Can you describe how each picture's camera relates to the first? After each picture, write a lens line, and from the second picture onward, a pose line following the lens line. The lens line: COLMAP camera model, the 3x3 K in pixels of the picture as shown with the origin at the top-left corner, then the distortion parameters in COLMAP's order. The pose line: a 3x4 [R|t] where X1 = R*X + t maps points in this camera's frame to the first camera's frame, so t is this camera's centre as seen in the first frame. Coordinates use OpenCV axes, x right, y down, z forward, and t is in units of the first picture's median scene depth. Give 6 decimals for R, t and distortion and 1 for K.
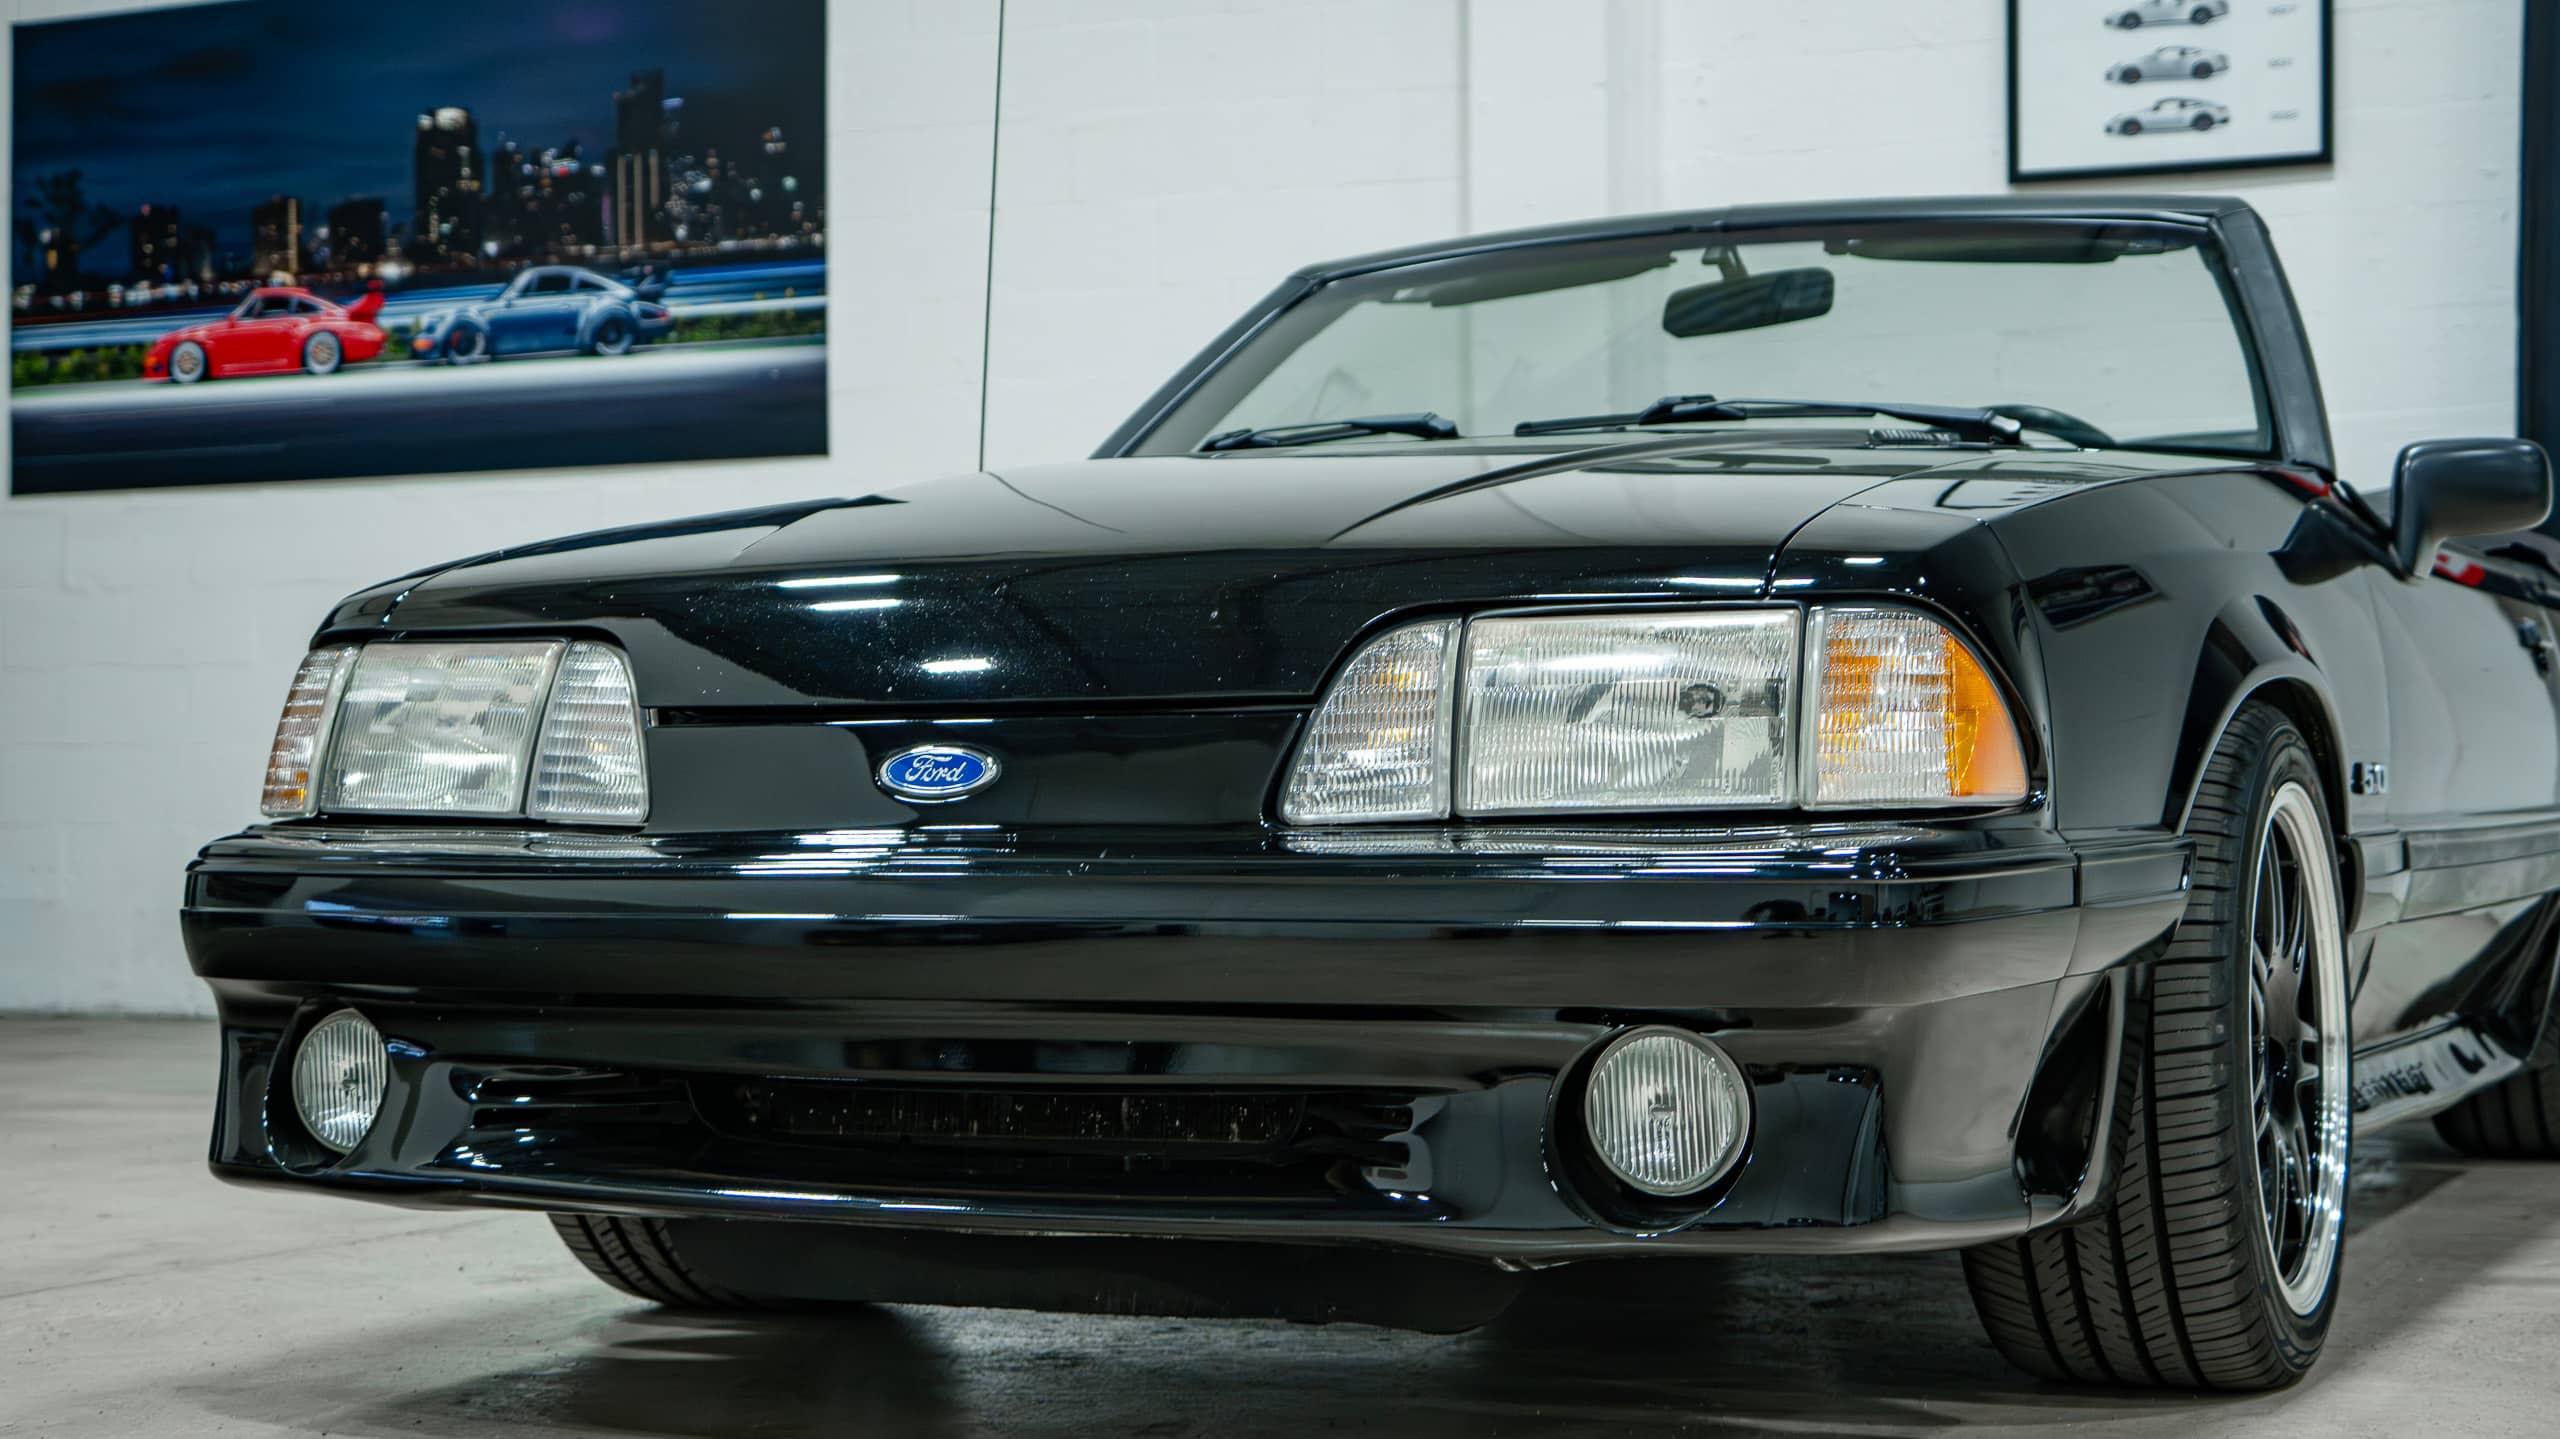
lens RADIAL K [[3811.9, 0, 1280.0], [0, 3811.9, 719.5], [0, 0, 1]] dist [-0.010434, -0.022790]
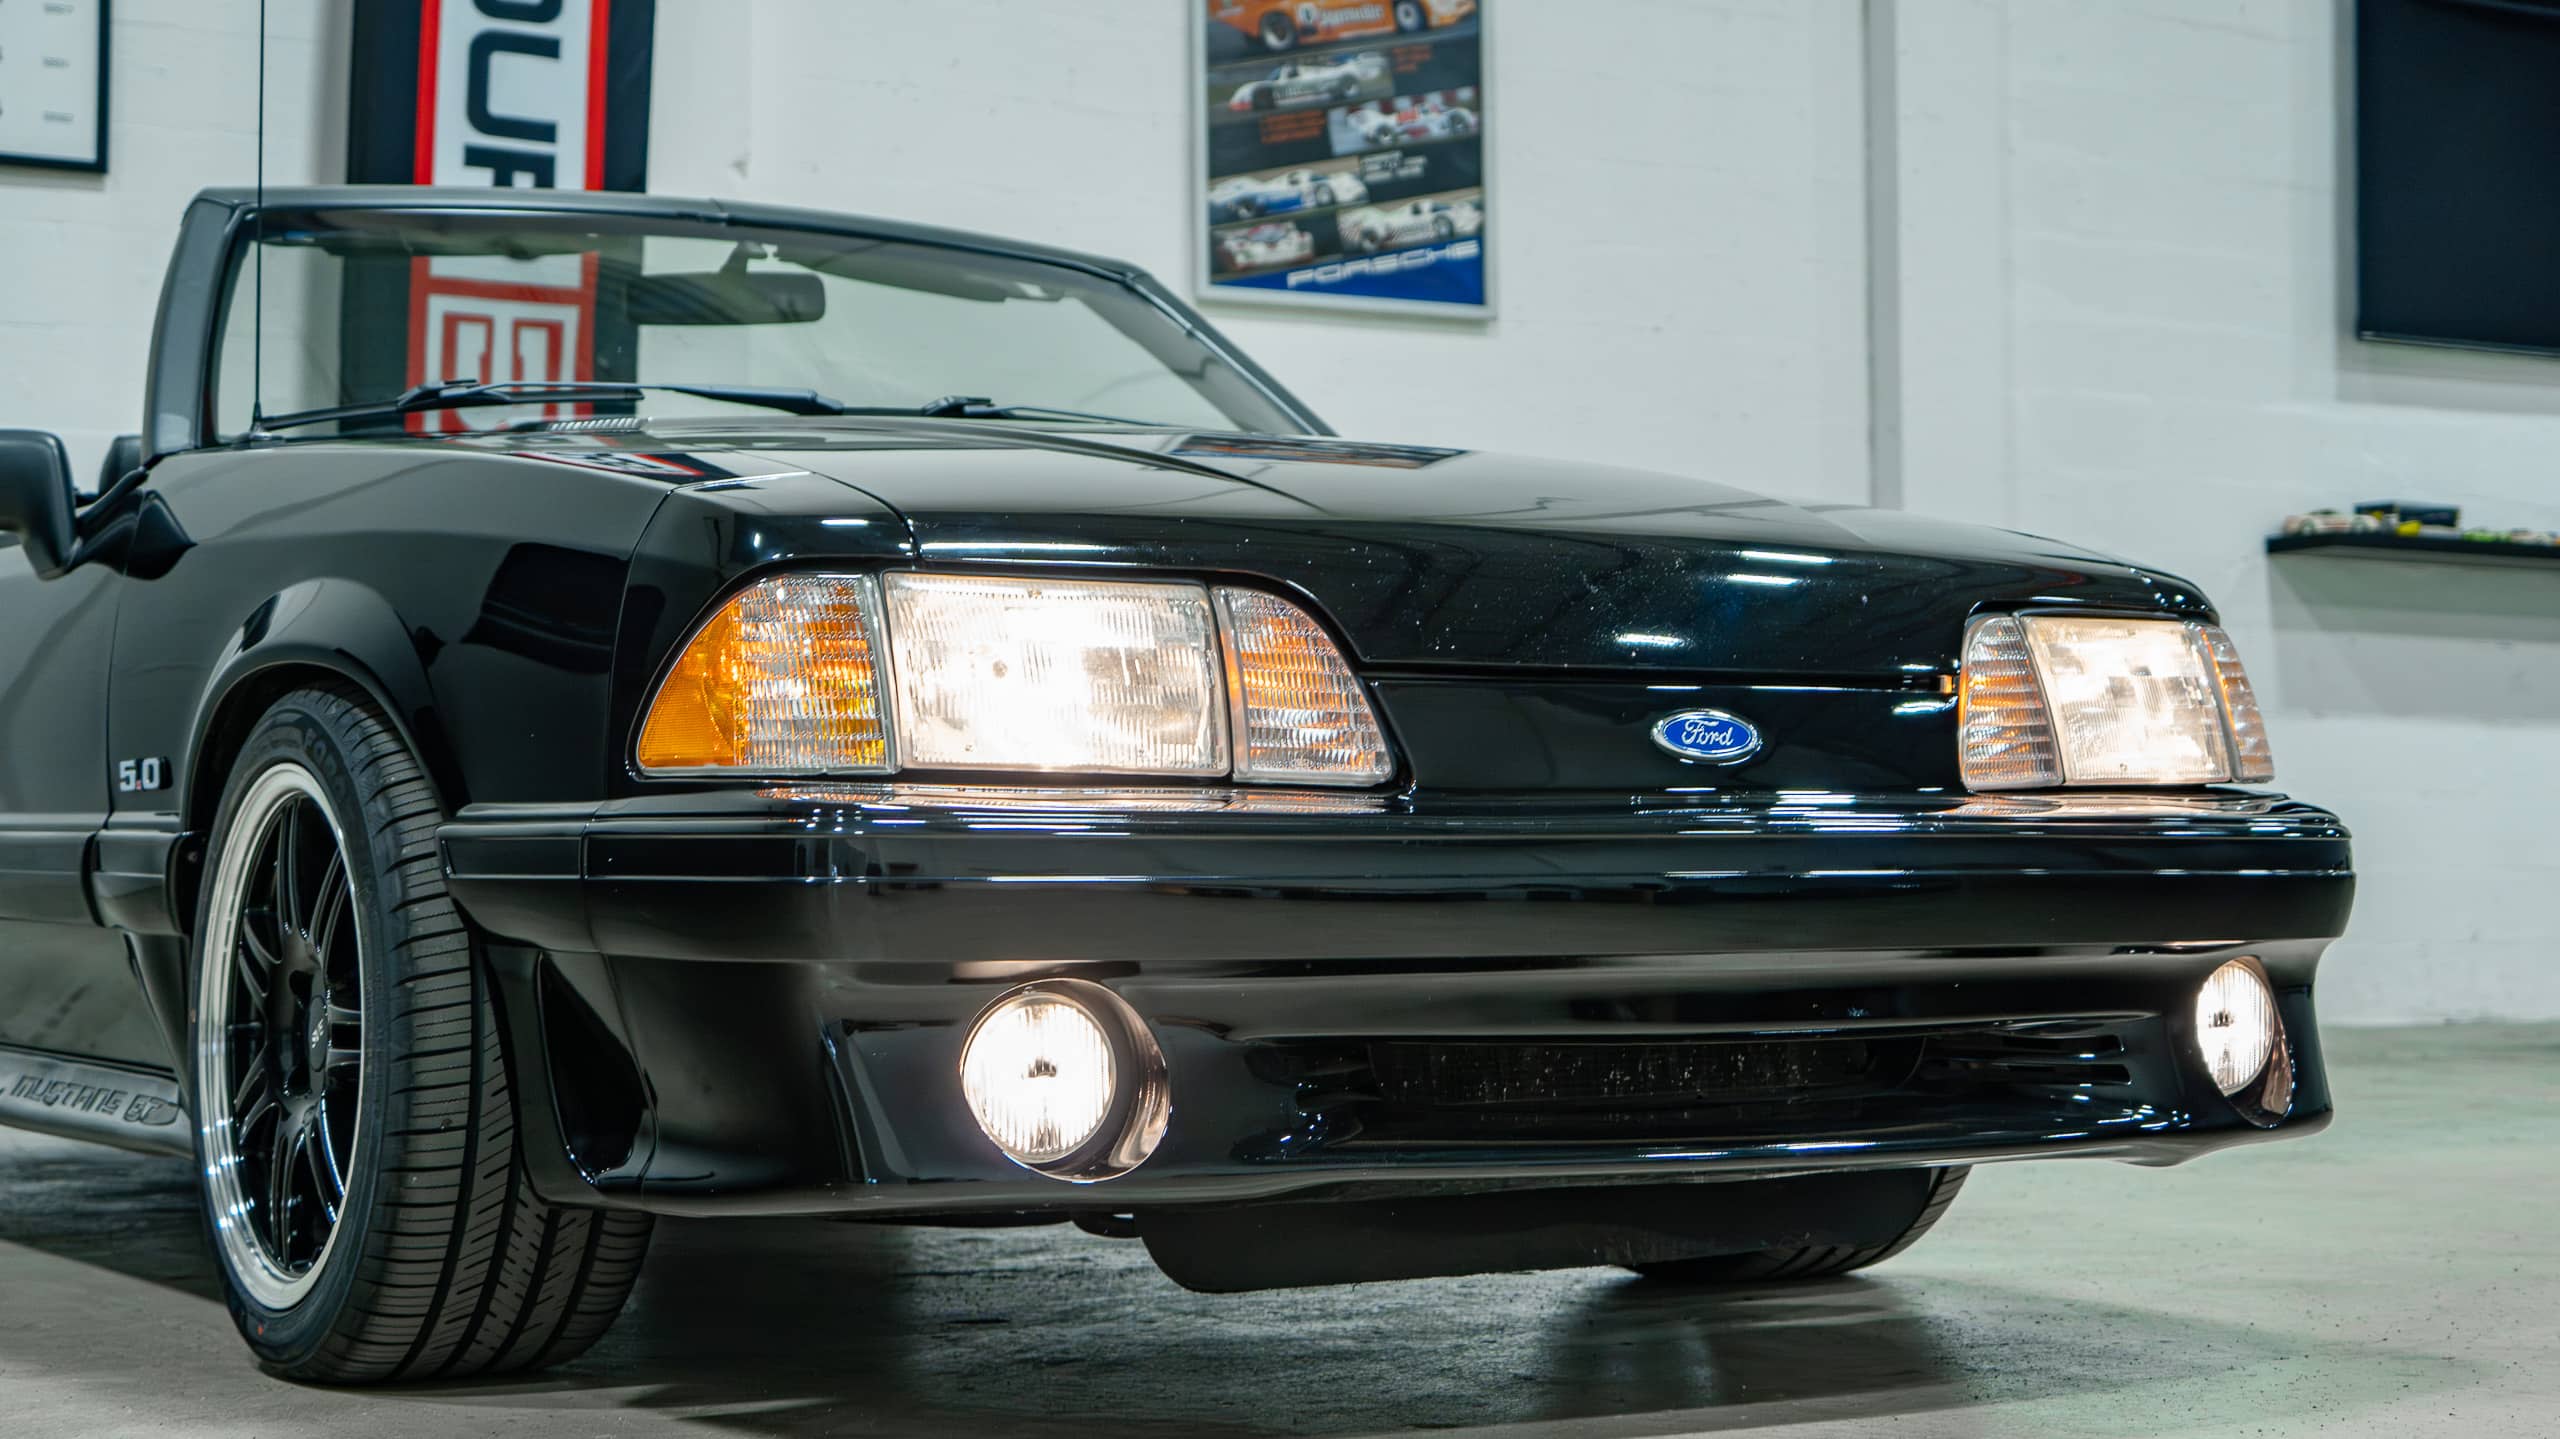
lens RADIAL K [[3898.3, 0, 1280.0], [0, 3898.3, 719.5], [0, 0, 1]] dist [0.006393, 0.051987]
pose [[0.575221, 0.030882, 0.817415, -0.916153], [-0.018151, 0.999523, -0.024989, 0.033958], [-0.817796, -0.000463, 0.575508, 0.439180]]
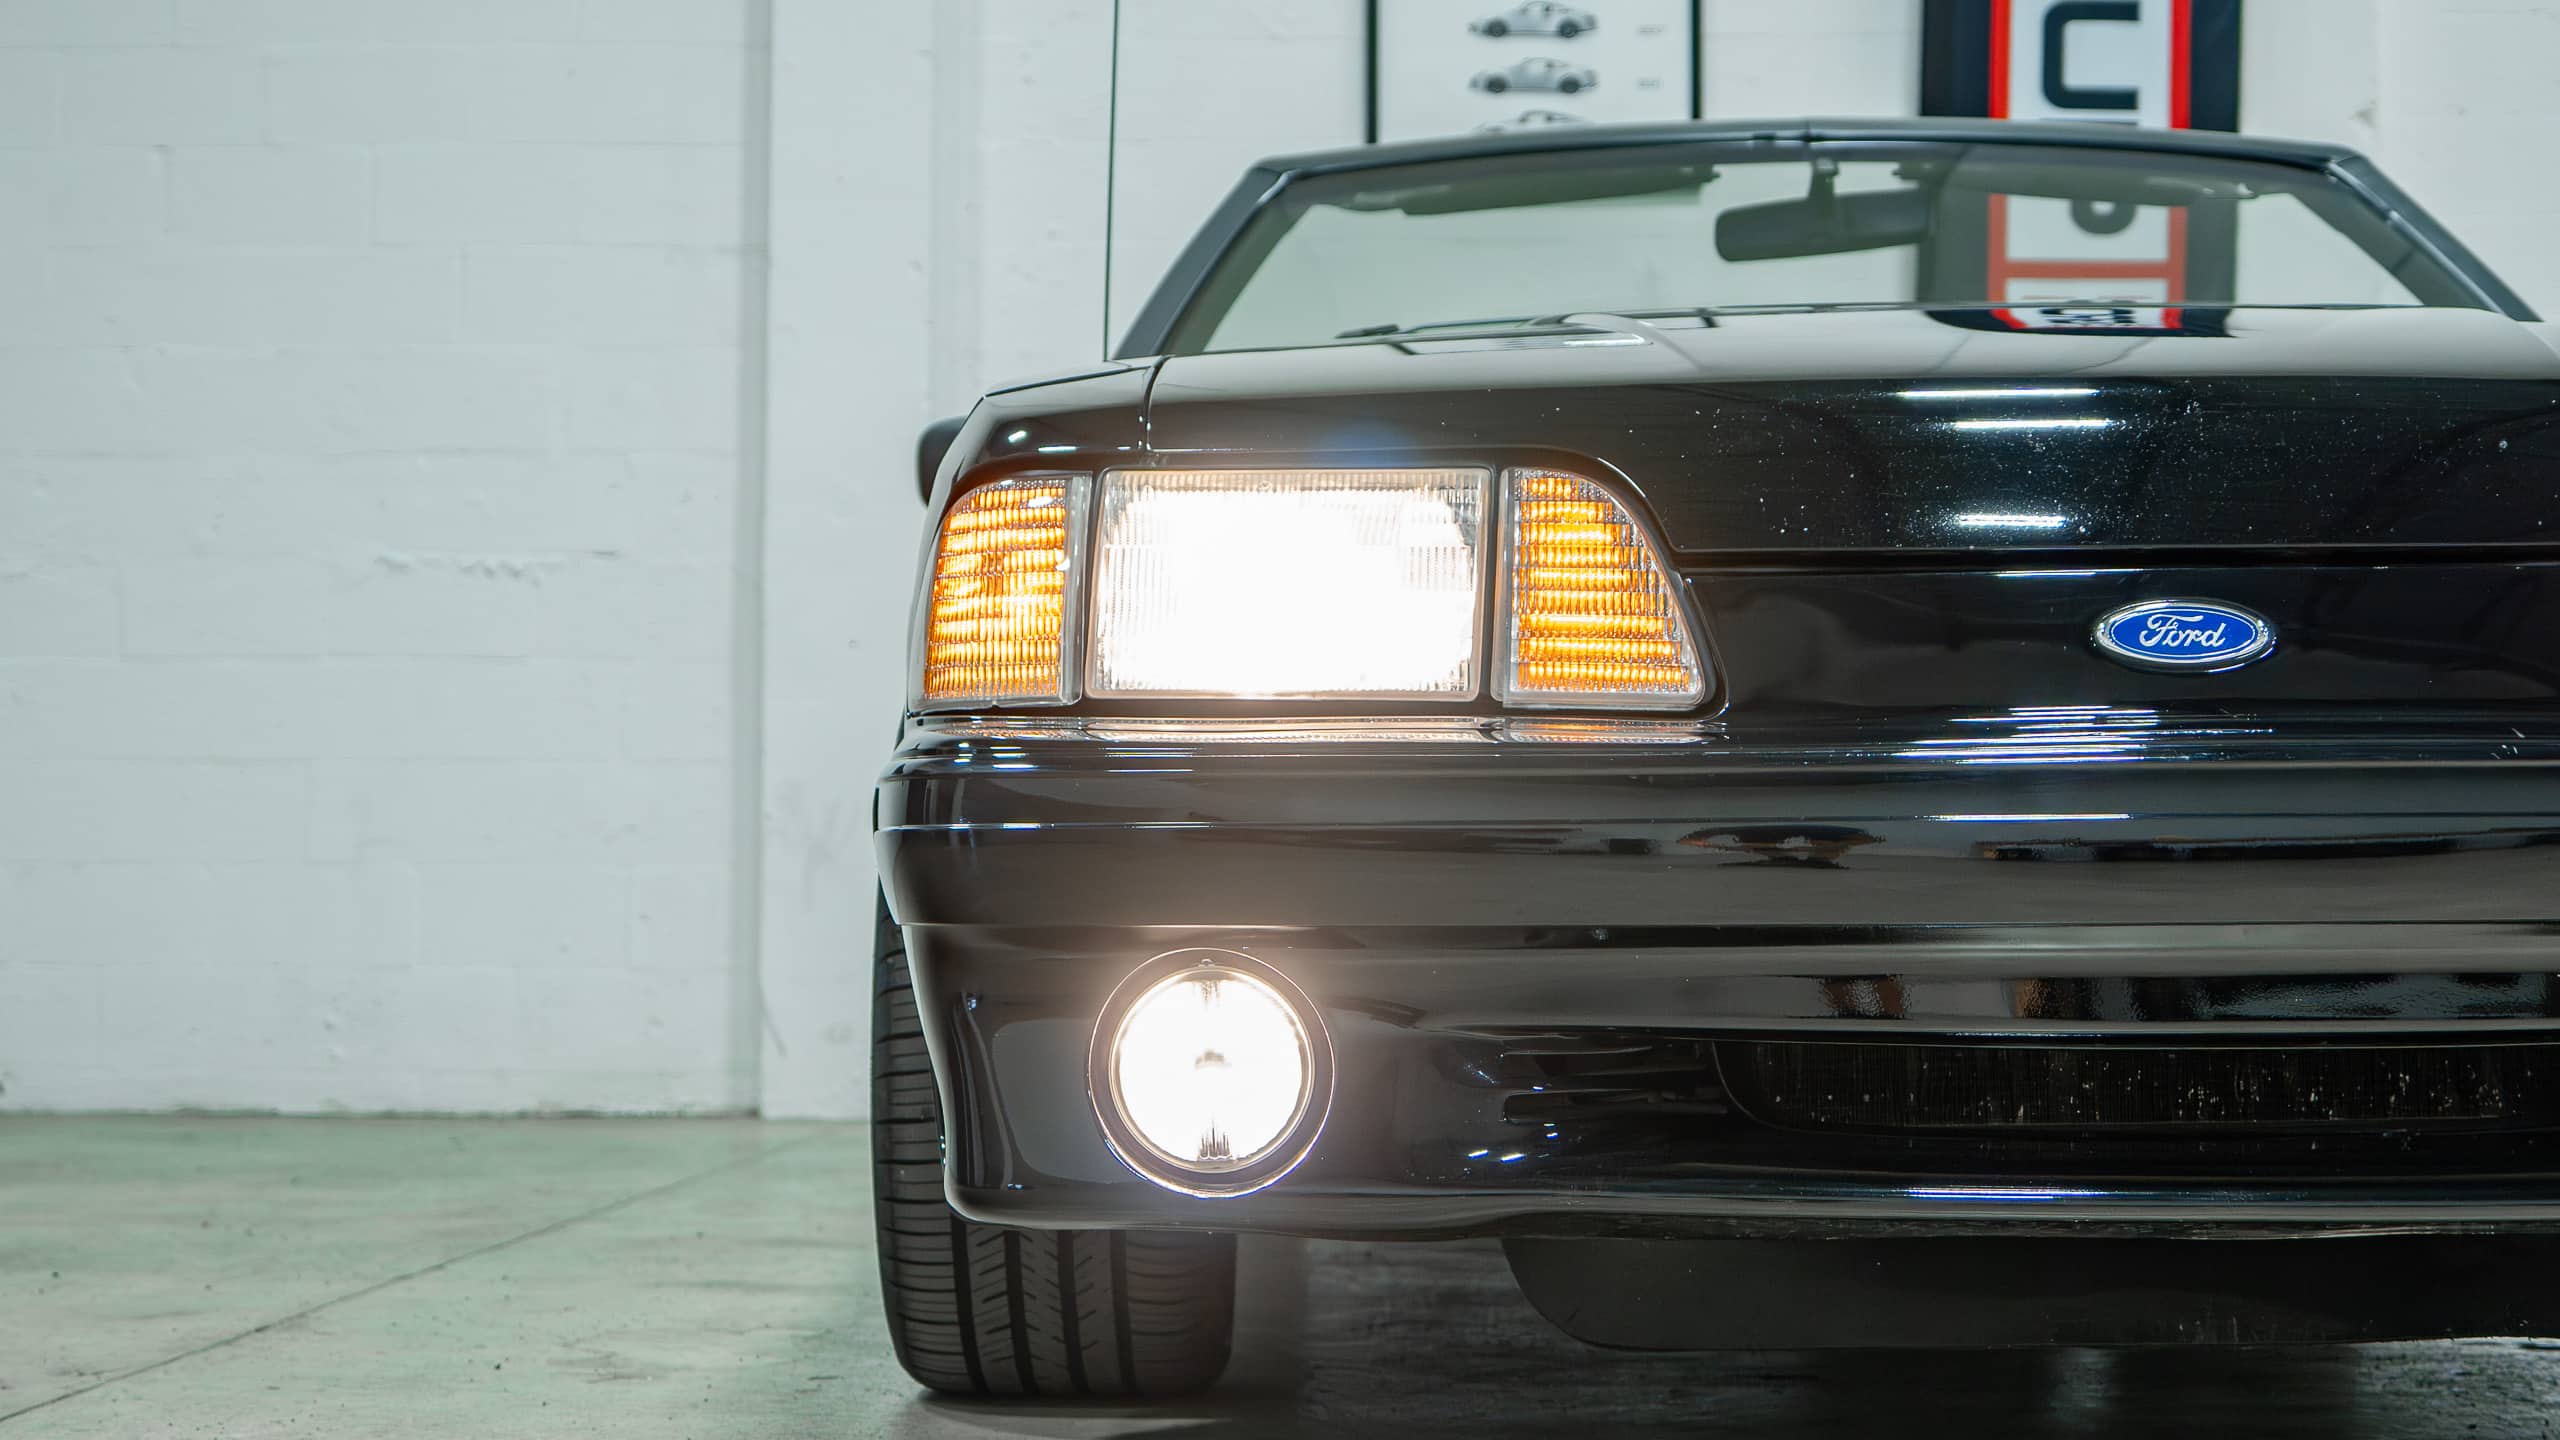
lens RADIAL K [[3873.0, 0, 1277.9], [0, 3873.0, 493.5], [0, 0, 1]] dist [-0.032987, -0.186701]
pose [[0.924697, 0.042963, 0.378272, -0.498564], [-0.011192, 0.996250, -0.085793, 0.048773], [-0.380539, 0.075099, 0.921710, 0.315313]]
